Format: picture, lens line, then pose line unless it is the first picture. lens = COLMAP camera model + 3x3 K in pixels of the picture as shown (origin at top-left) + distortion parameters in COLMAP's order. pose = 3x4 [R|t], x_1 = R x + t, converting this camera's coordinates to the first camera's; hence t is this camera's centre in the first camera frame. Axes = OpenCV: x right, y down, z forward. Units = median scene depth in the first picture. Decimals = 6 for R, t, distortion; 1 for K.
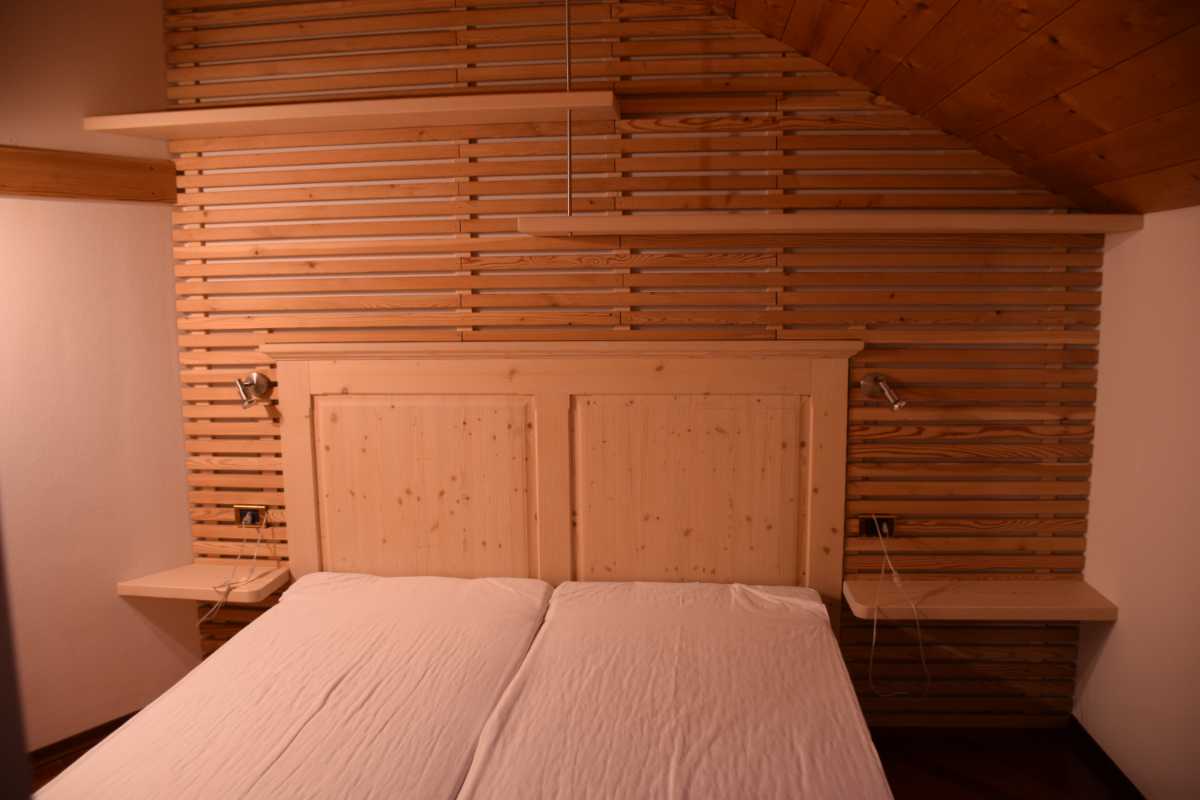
lens RADIAL K [[931.6, 0, 600.0], [0, 931.6, 400.0], [0, 0, 1]] dist [-0.108482, -0.000355]
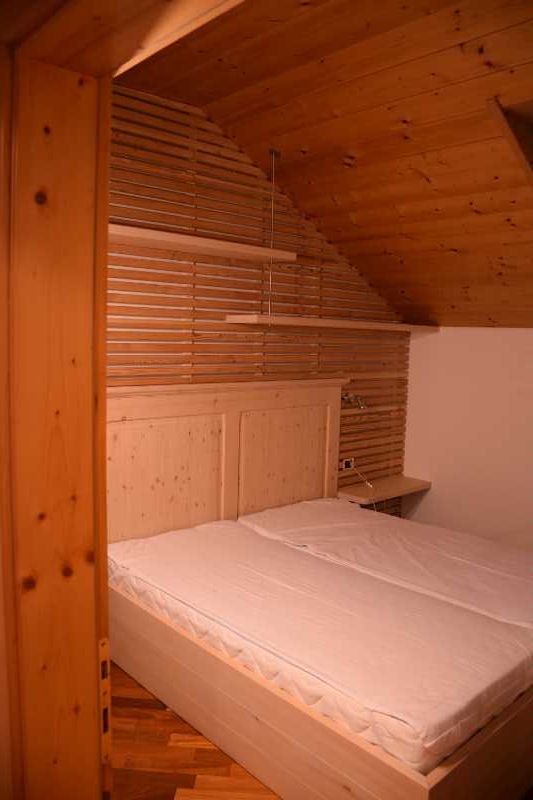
lens RADIAL K [[621.1, 0, 266.5], [0, 621.1, 400.0], [0, 0, 1]] dist [-0.108482, -0.000355]
pose [[0.665238, -0.045528, 0.745242, -0.914337], [0.066624, 0.997777, 0.001484, -0.027162], [-0.743653, 0.048663, 0.666792, 0.172308]]
